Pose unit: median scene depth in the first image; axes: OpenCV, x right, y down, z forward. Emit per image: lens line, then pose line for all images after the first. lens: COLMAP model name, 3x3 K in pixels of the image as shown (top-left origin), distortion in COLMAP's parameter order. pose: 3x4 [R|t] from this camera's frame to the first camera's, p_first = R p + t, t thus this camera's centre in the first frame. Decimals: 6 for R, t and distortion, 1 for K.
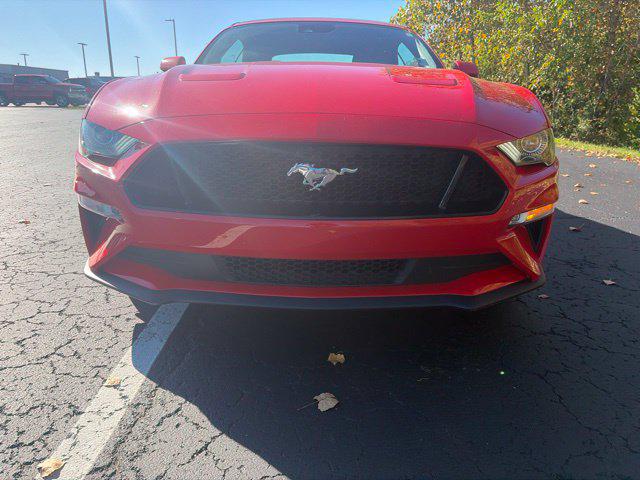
lens RADIAL K [[495.8, 0, 314.7], [0, 495.8, 242.2], [0, 0, 1]] dist [0.037270, -0.034284]
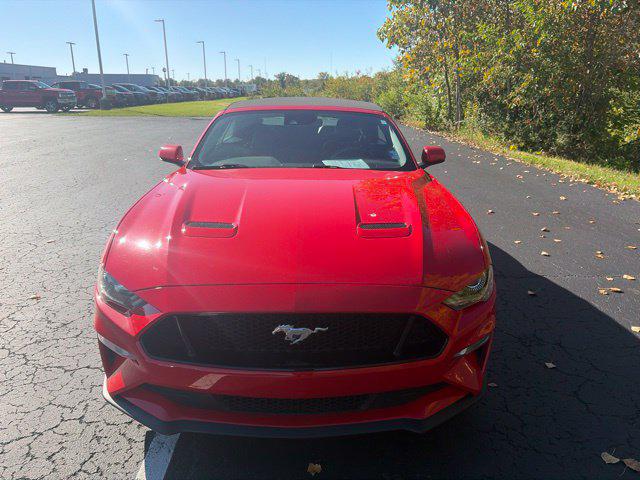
lens RADIAL K [[495.8, 0, 321.9], [0, 495.8, 234.2], [0, 0, 1]] dist [0.037270, -0.034284]
pose [[0.999504, -0.008358, 0.030347, 0.019082], [0.008328, 0.999965, 0.001131, -0.216658], [-0.030355, -0.000878, 0.999539, -0.142718]]
